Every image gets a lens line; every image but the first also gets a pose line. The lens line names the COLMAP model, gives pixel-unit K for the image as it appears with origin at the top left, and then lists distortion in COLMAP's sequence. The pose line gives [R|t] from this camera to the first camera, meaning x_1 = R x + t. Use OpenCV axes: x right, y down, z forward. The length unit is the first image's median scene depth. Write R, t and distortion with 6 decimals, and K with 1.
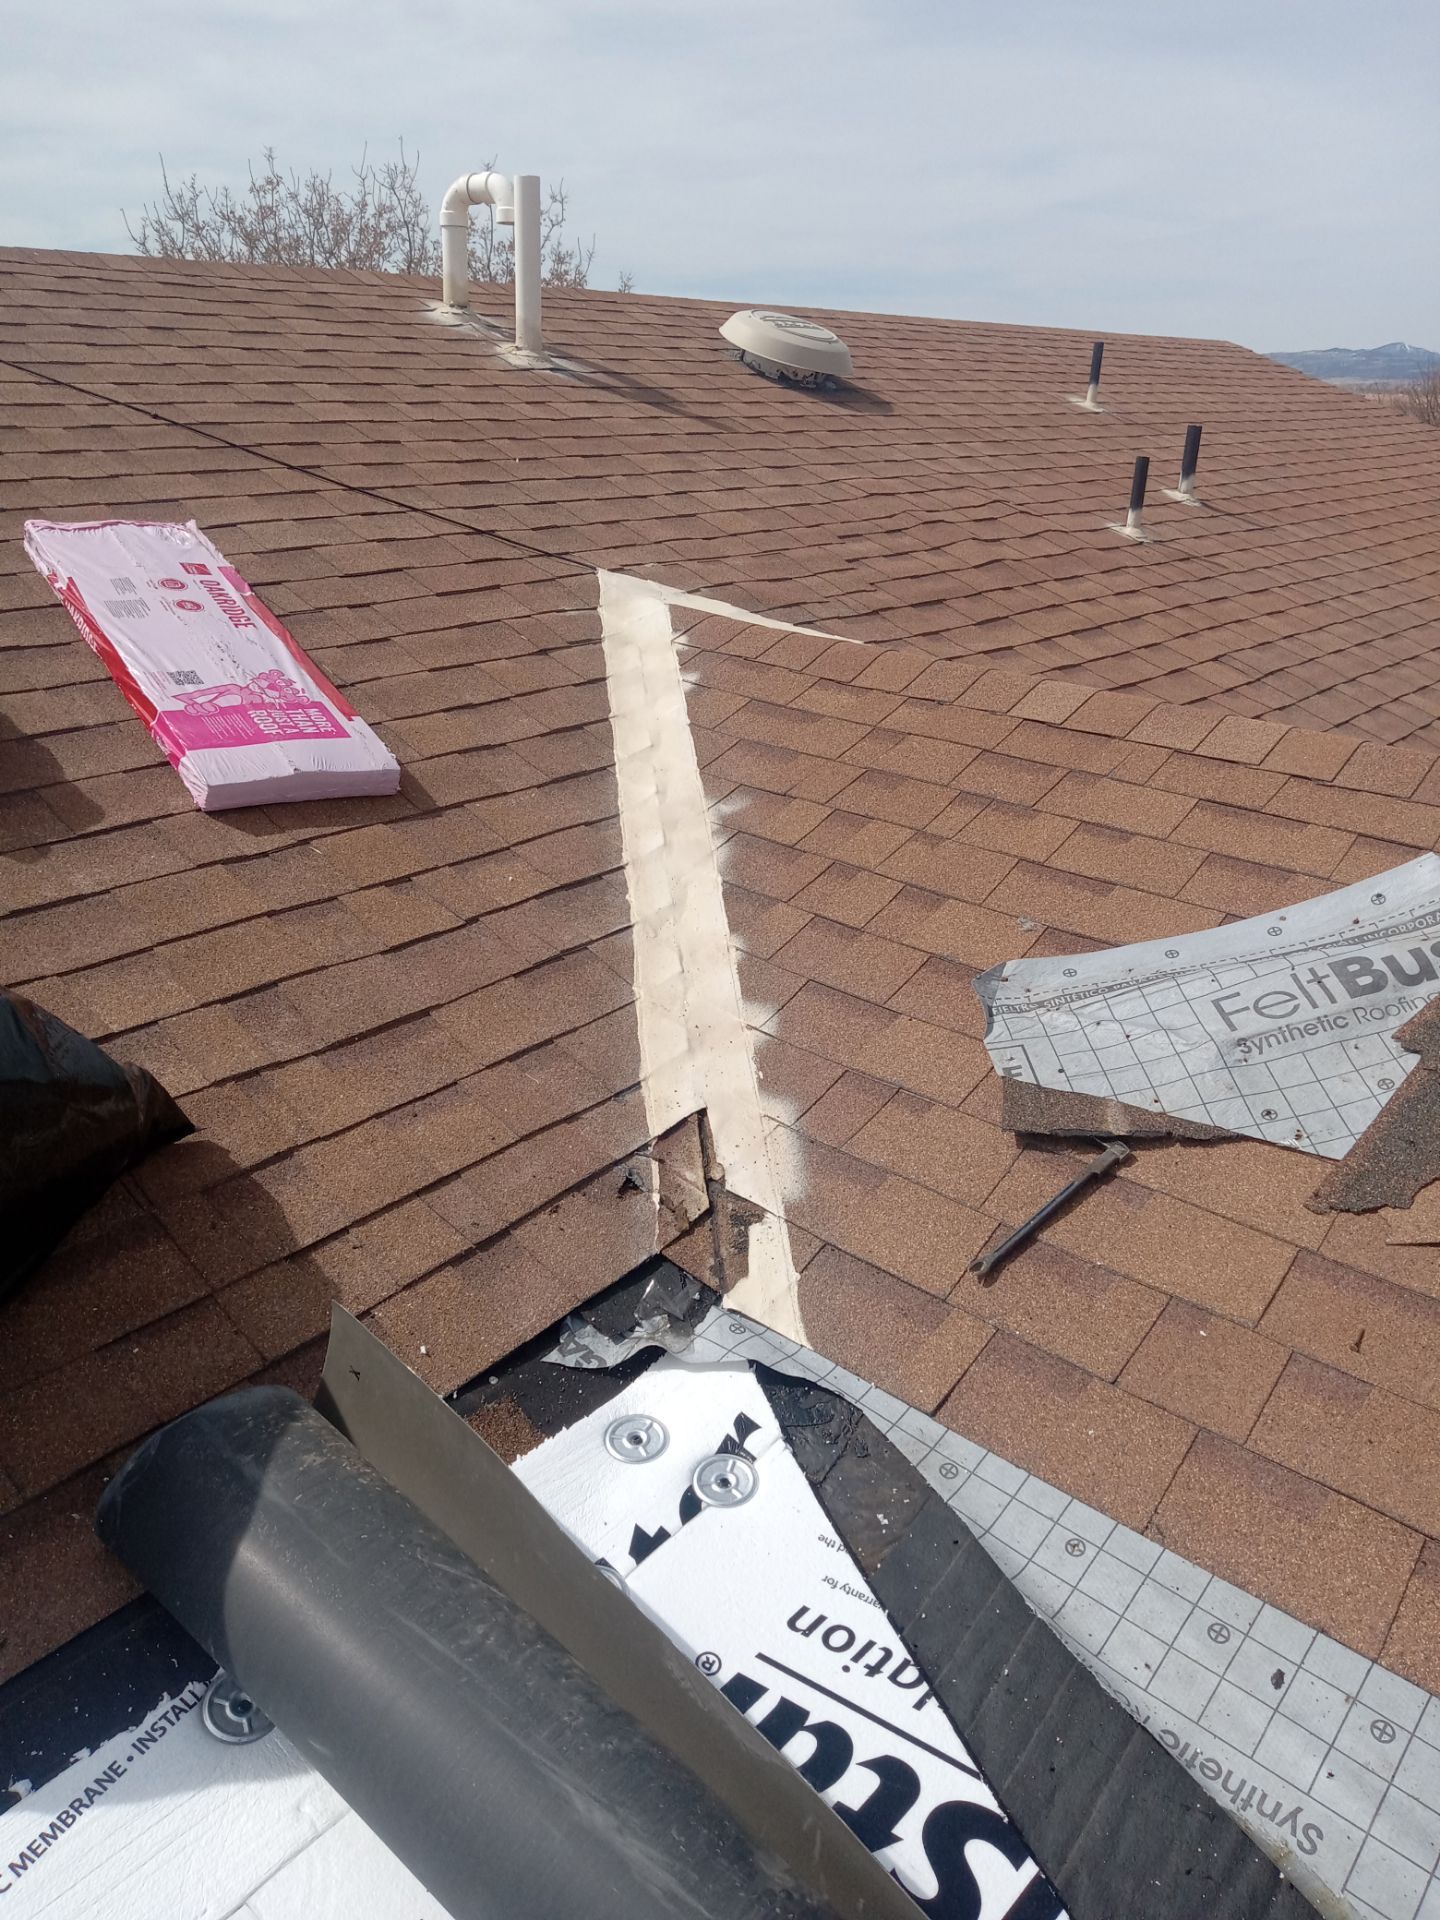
lens RADIAL K [[1363.0, 0, 723.5], [0, 1363.0, 958.3], [0, 0, 1]] dist [-0.005782, 0.001267]
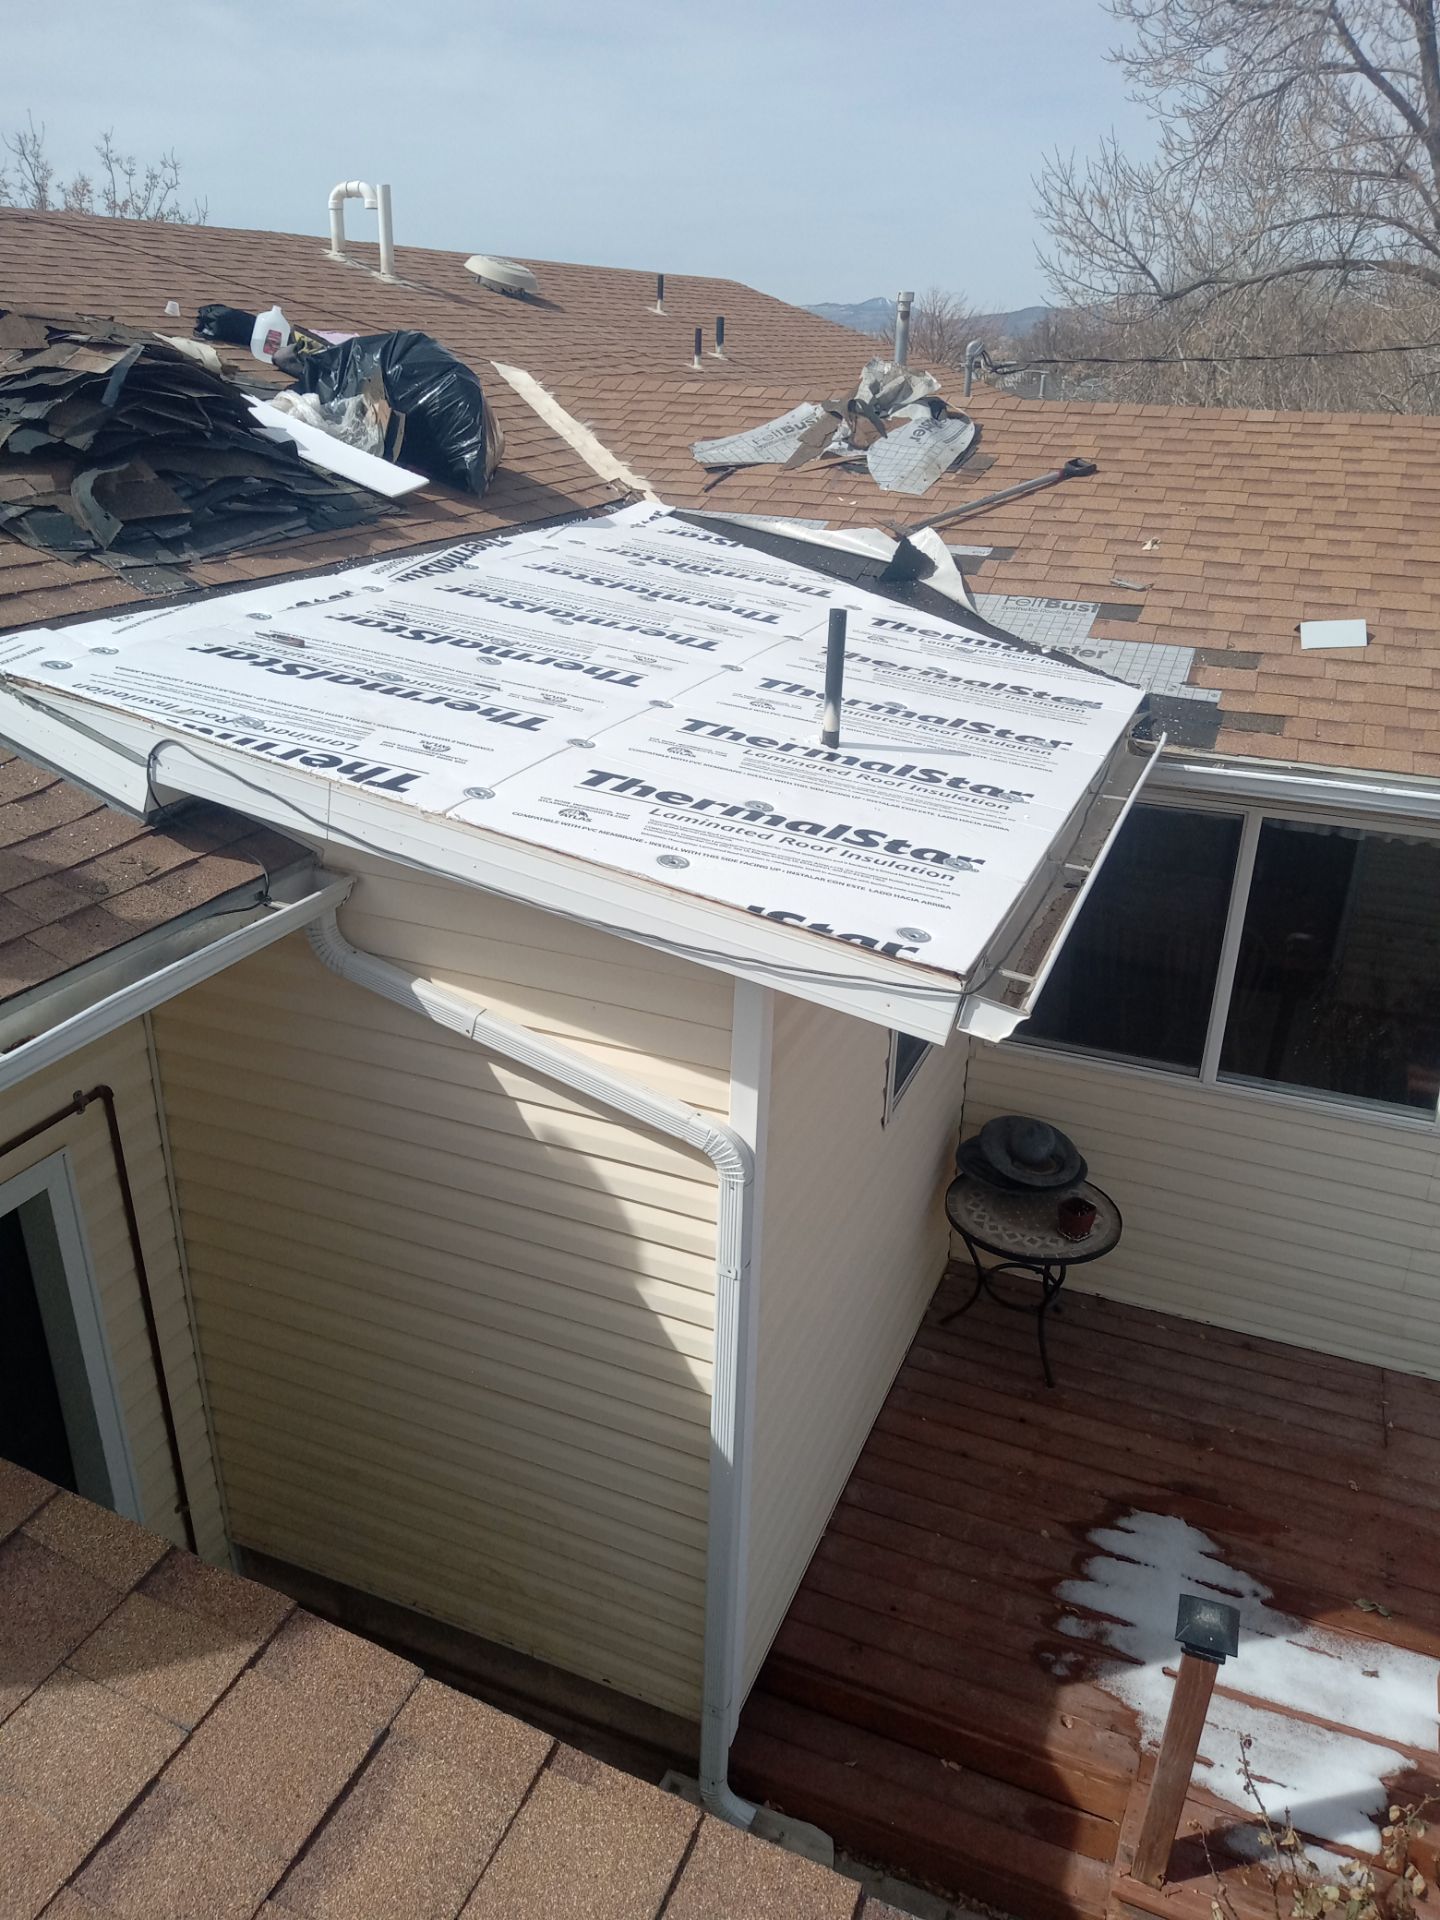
lens RADIAL K [[1403.4, 0, 716.9], [0, 1403.4, 958.0], [0, 0, 1]] dist [-0.033095, 0.004313]
pose [[0.949626, -0.132630, 0.283938, -0.389231], [0.127357, 0.991165, 0.037036, 0.499778], [-0.286341, 0.000991, 0.958127, -1.019937]]
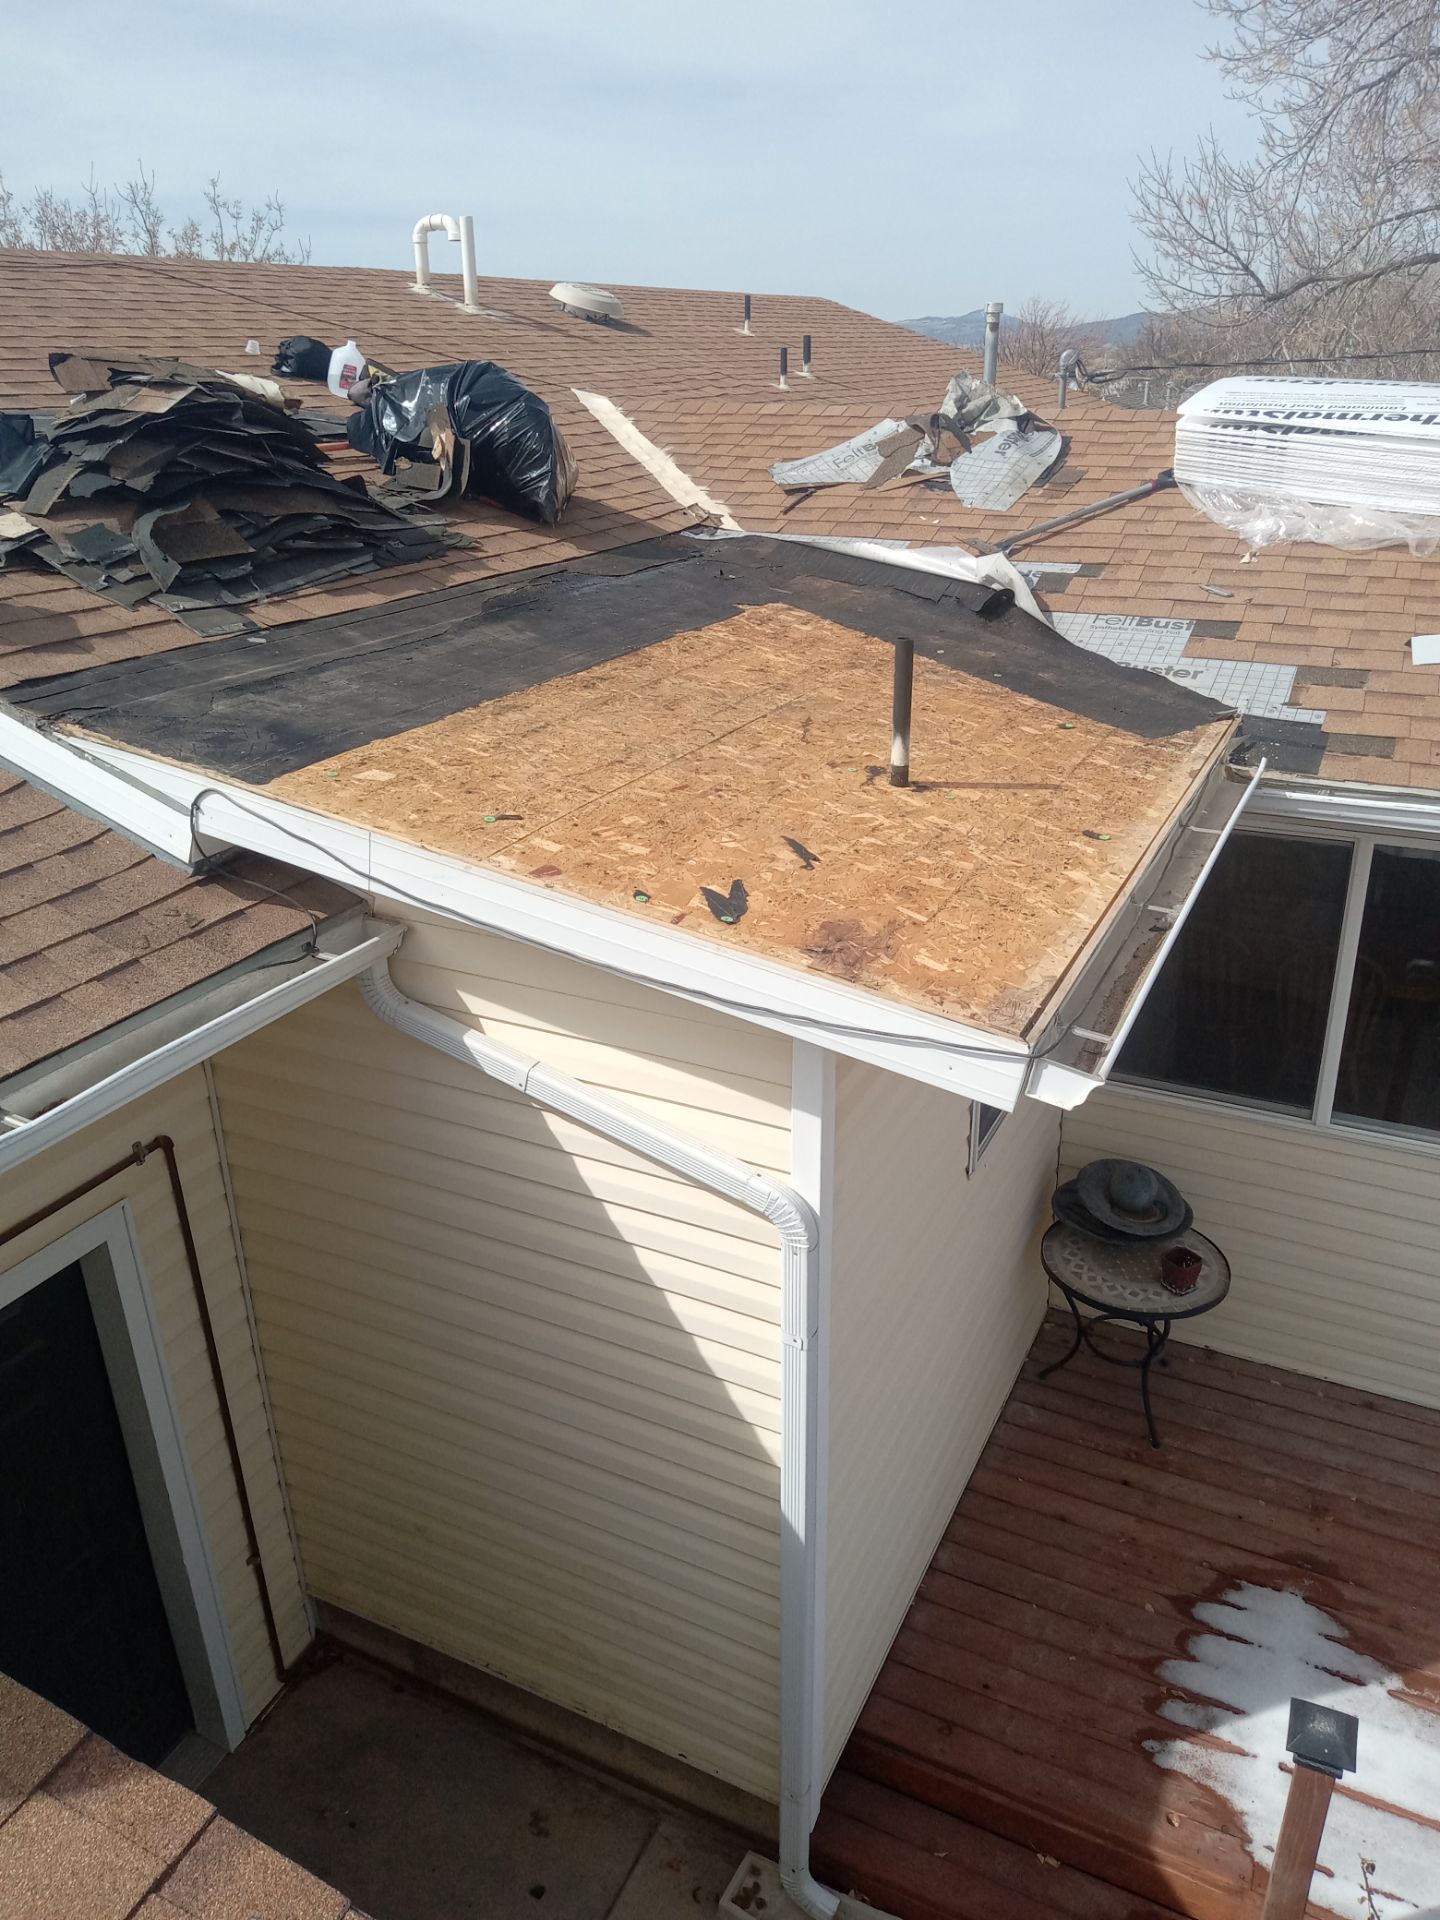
lens RADIAL K [[1408.4, 0, 727.0], [0, 1408.4, 943.2], [0, 0, 1]] dist [-0.028762, 0.002295]
pose [[0.966139, -0.134857, 0.219974, -0.351775], [0.137012, 0.990554, 0.005502, 0.486566], [-0.218639, 0.024823, 0.975490, -0.989686]]
